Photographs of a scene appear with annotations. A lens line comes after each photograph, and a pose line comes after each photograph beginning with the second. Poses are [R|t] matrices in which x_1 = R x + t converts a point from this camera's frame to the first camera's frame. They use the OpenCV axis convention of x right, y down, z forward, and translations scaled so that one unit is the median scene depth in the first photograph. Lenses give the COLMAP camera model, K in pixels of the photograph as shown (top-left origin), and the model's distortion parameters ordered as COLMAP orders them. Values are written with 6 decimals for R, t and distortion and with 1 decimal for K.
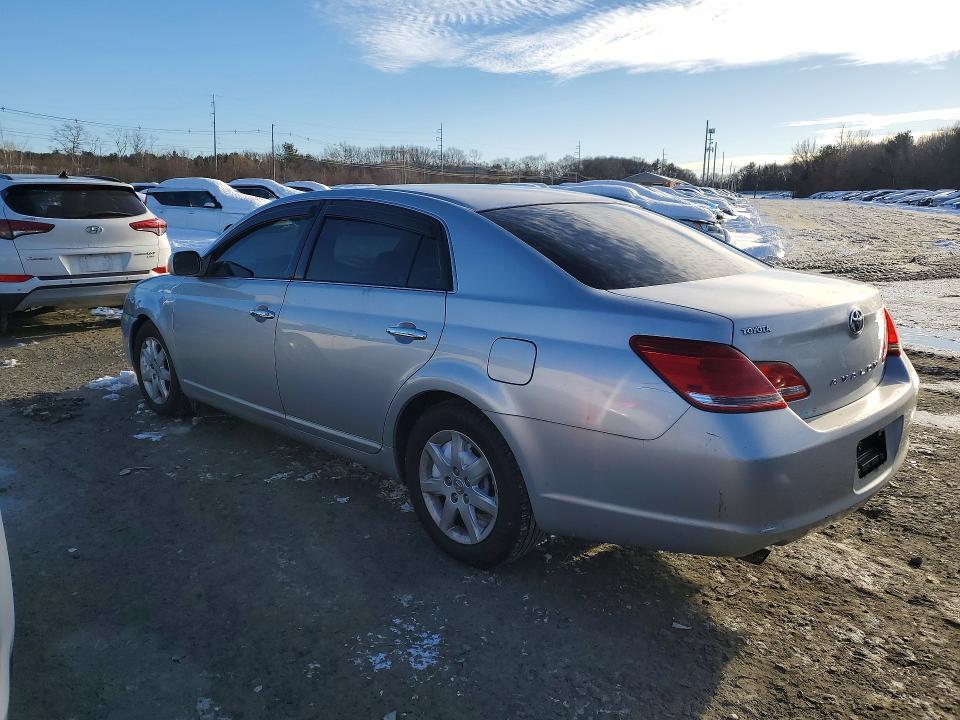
lens RADIAL K [[755.0, 0, 481.4], [0, 755.0, 361.3], [0, 0, 1]] dist [0.025450, -0.001192]
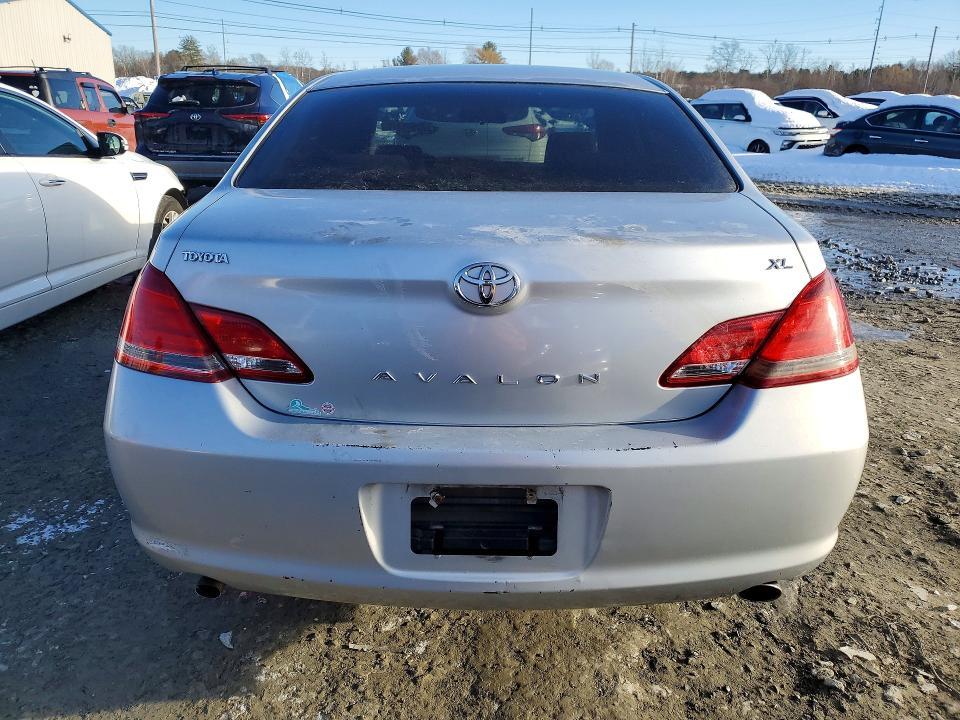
lens RADIAL K [[755.0, 0, 480.3], [0, 755.0, 357.8], [0, 0, 1]] dist [0.025450, -0.001192]
pose [[0.698470, 0.226032, -0.679006, 0.128389], [-0.160351, 0.974117, 0.159324, -0.012971], [0.697443, -0.002404, 0.716636, 0.090160]]
